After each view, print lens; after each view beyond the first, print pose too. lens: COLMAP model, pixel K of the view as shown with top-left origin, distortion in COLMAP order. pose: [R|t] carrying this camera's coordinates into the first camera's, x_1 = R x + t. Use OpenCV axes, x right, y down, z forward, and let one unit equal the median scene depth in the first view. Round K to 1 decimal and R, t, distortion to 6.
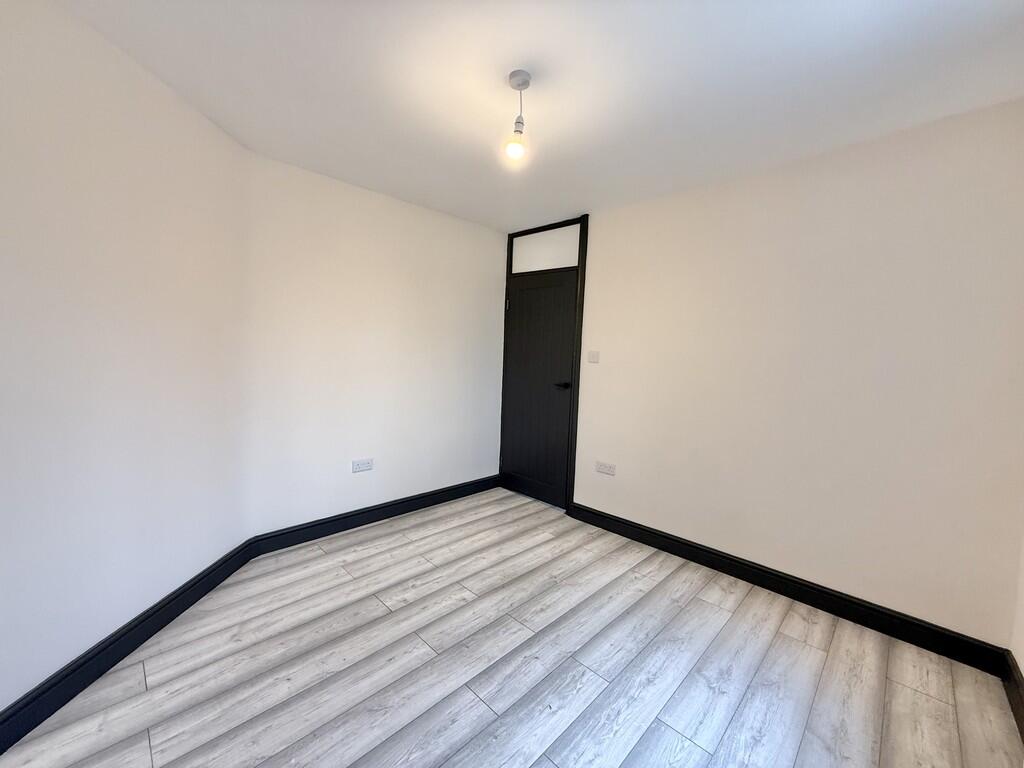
lens RADIAL K [[410.9, 0, 511.3], [0, 410.9, 381.5], [0, 0, 1]] dist [0.002510, 0.000344]
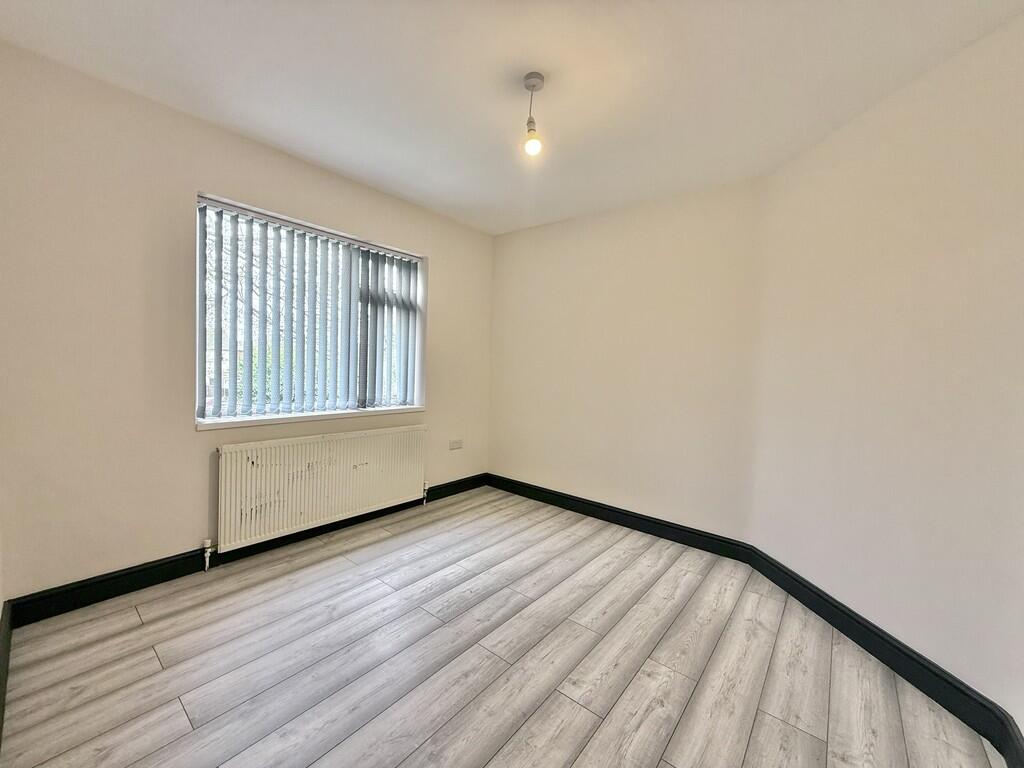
lens RADIAL K [[410.9, 0, 512.0], [0, 410.9, 379.6], [0, 0, 1]] dist [0.002510, 0.000344]
pose [[-0.993143, -0.066518, -0.096133, 0.110419], [-0.075848, 0.992399, 0.096906, -0.065840], [0.088956, 0.103533, -0.990640, 1.857598]]
